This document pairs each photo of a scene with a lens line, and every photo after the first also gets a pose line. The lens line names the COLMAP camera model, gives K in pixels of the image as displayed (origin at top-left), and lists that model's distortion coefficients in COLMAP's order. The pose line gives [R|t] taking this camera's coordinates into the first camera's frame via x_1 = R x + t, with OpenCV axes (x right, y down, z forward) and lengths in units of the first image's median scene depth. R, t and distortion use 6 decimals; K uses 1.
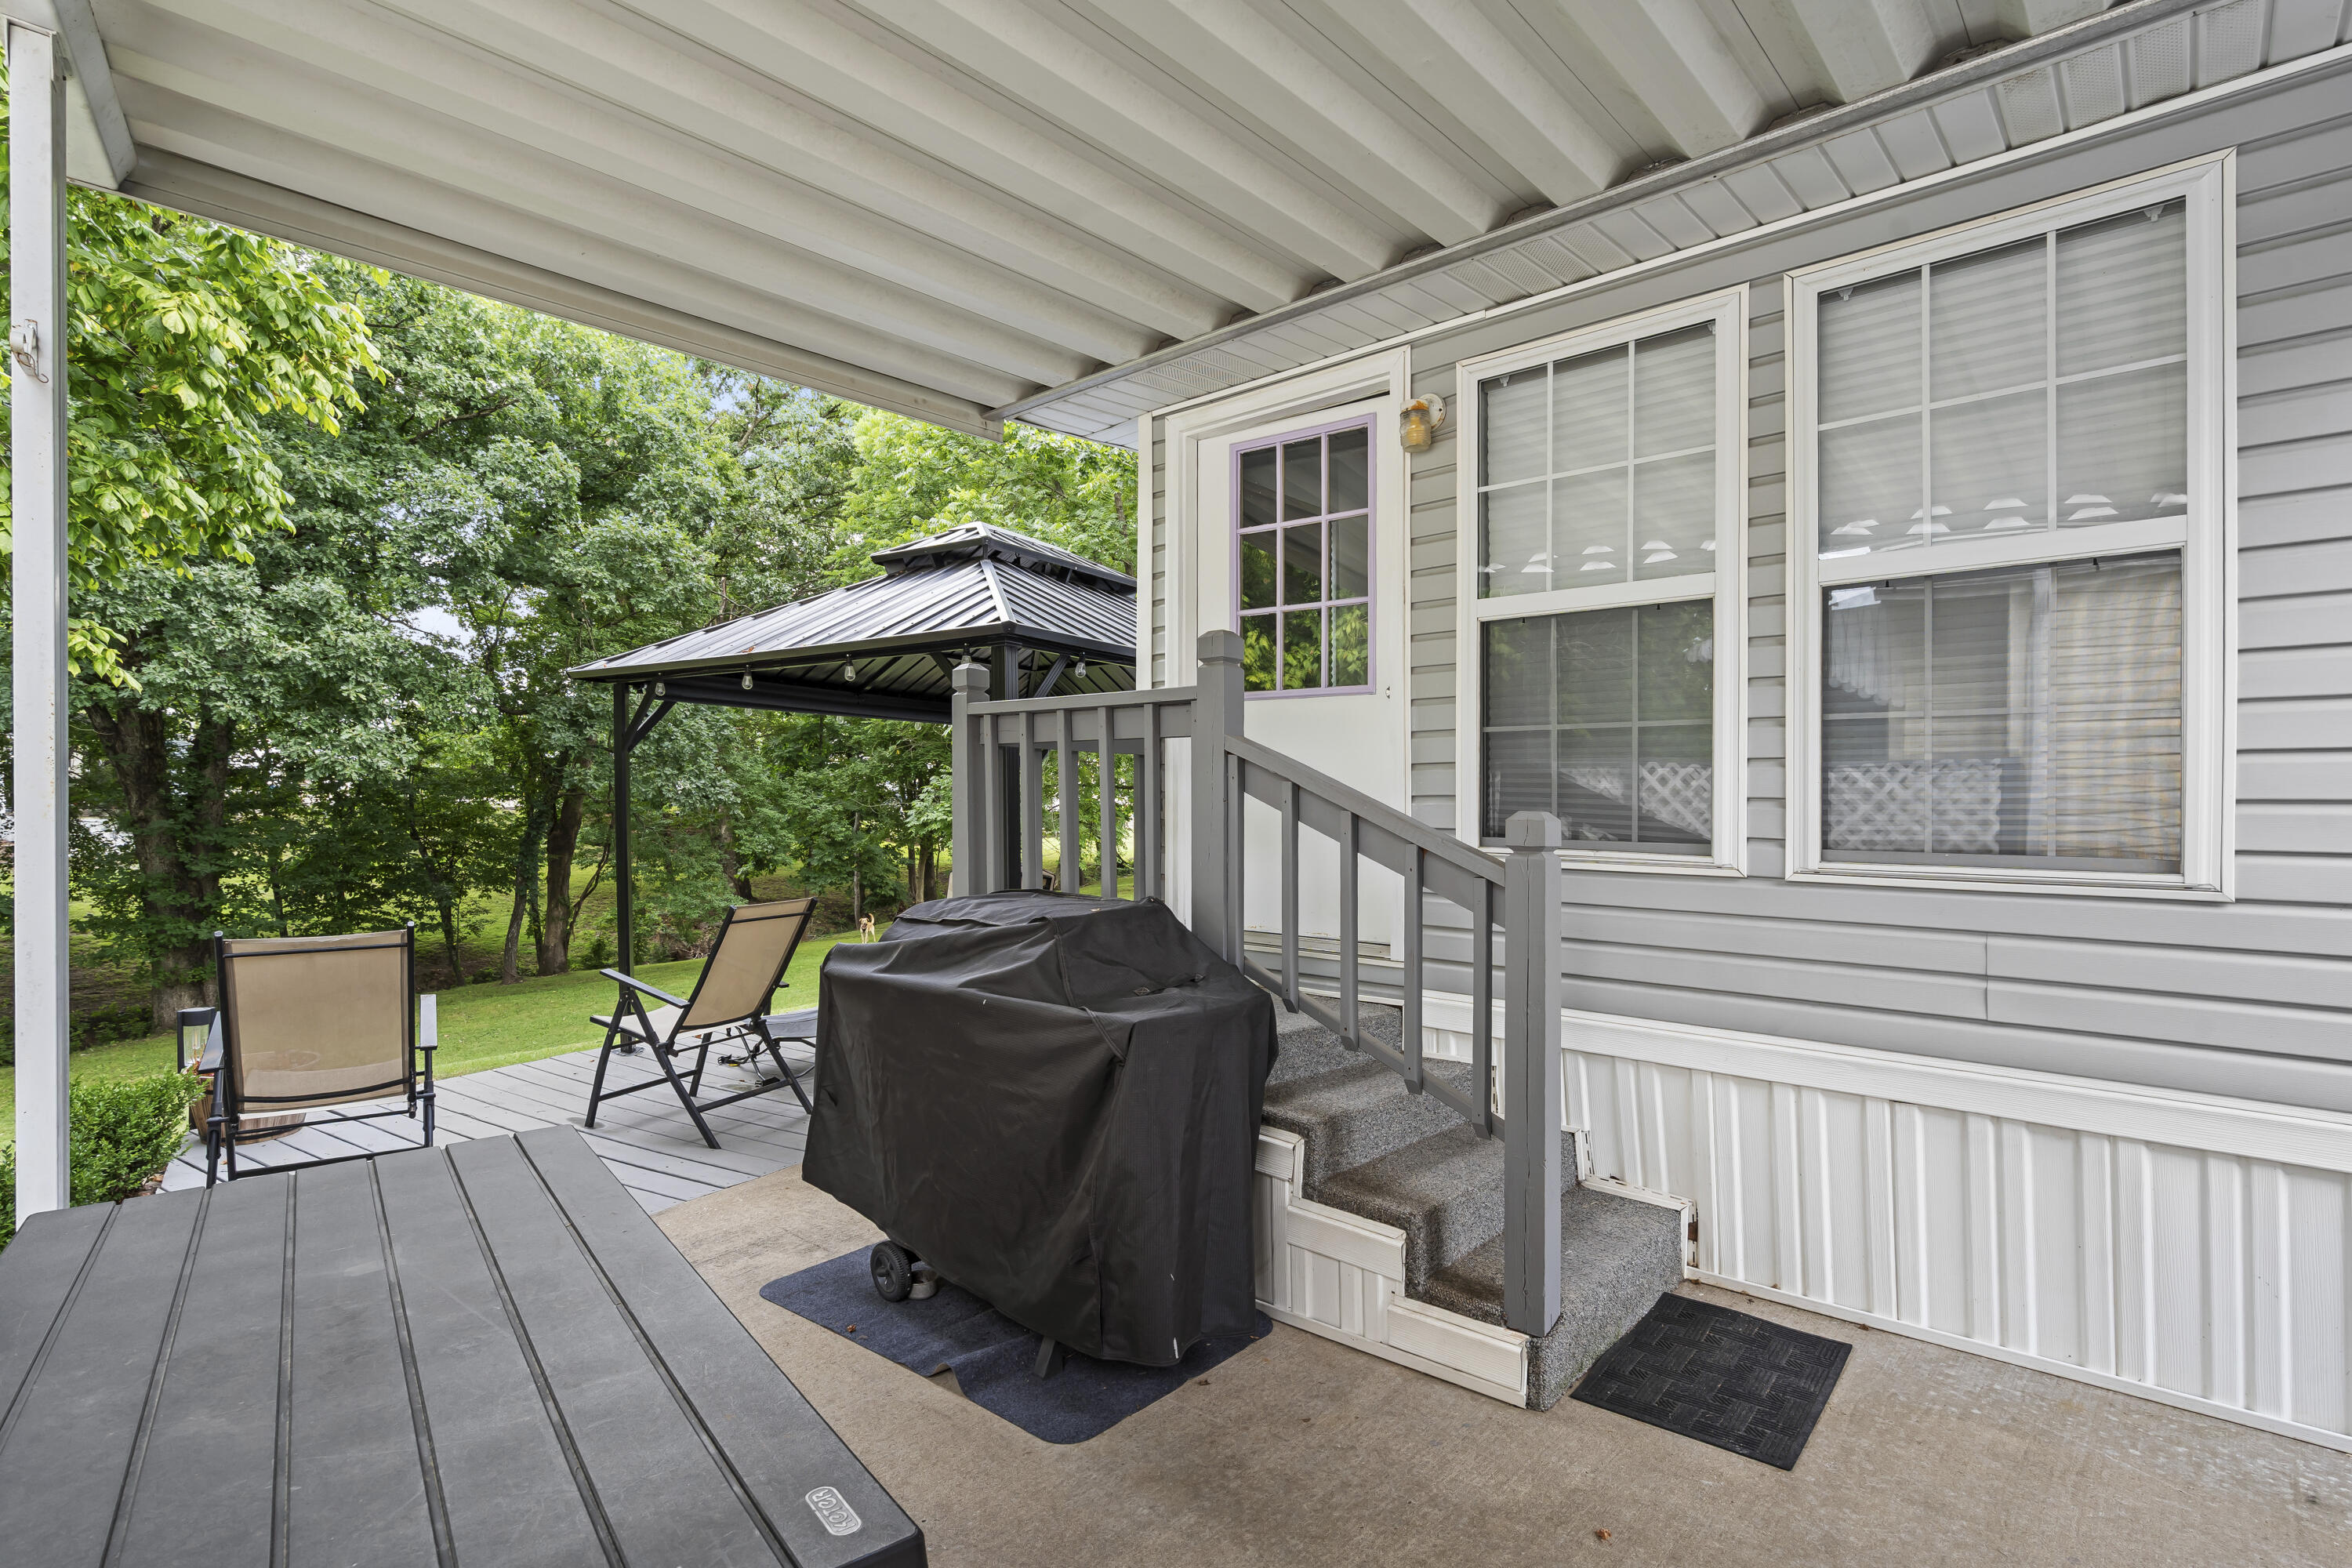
lens RADIAL K [[1120.1, 0, 1166.3], [0, 1120.1, 811.5], [0, 0, 1]] dist [0.003793, -0.000087]
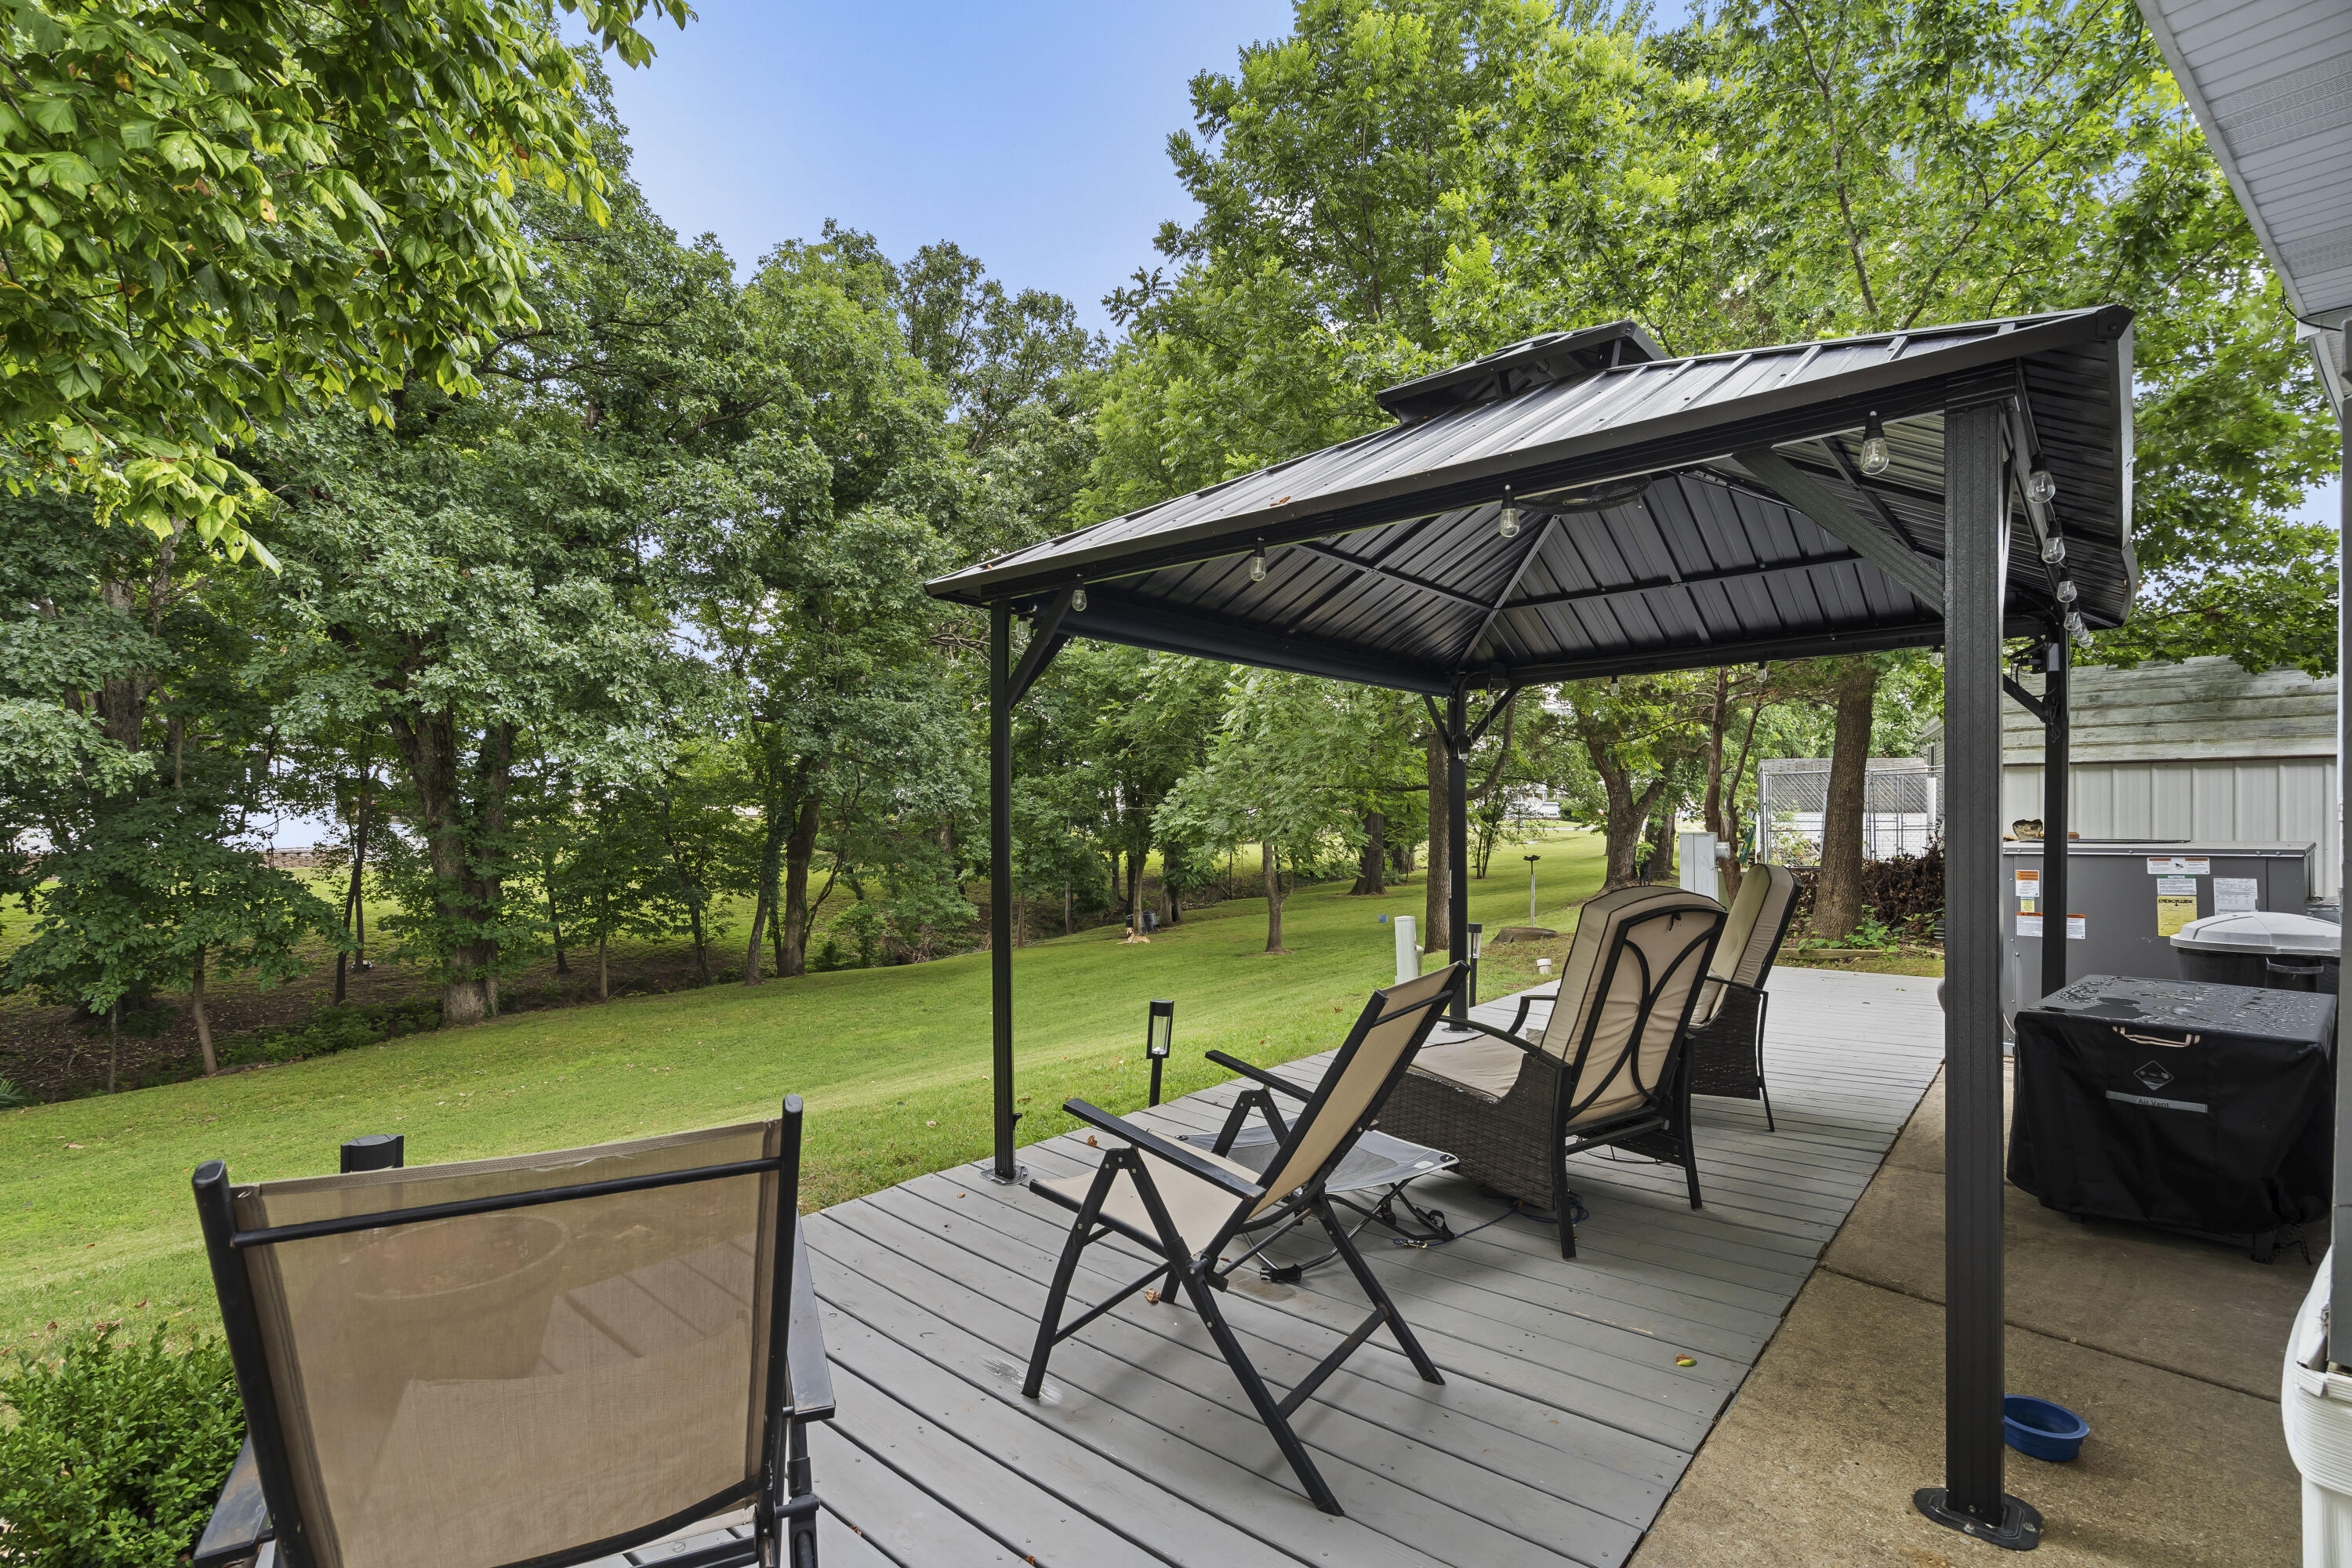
lens RADIAL K [[1080.0, 0, 1174.3], [0, 1080.0, 795.3], [0, 0, 1]] dist [0.001293, 0.000166]
pose [[0.988800, -0.004827, -0.149169, -0.090957], [0.001530, 0.999752, -0.022209, 0.003329], [0.149239, 0.021732, 0.988562, 0.123899]]
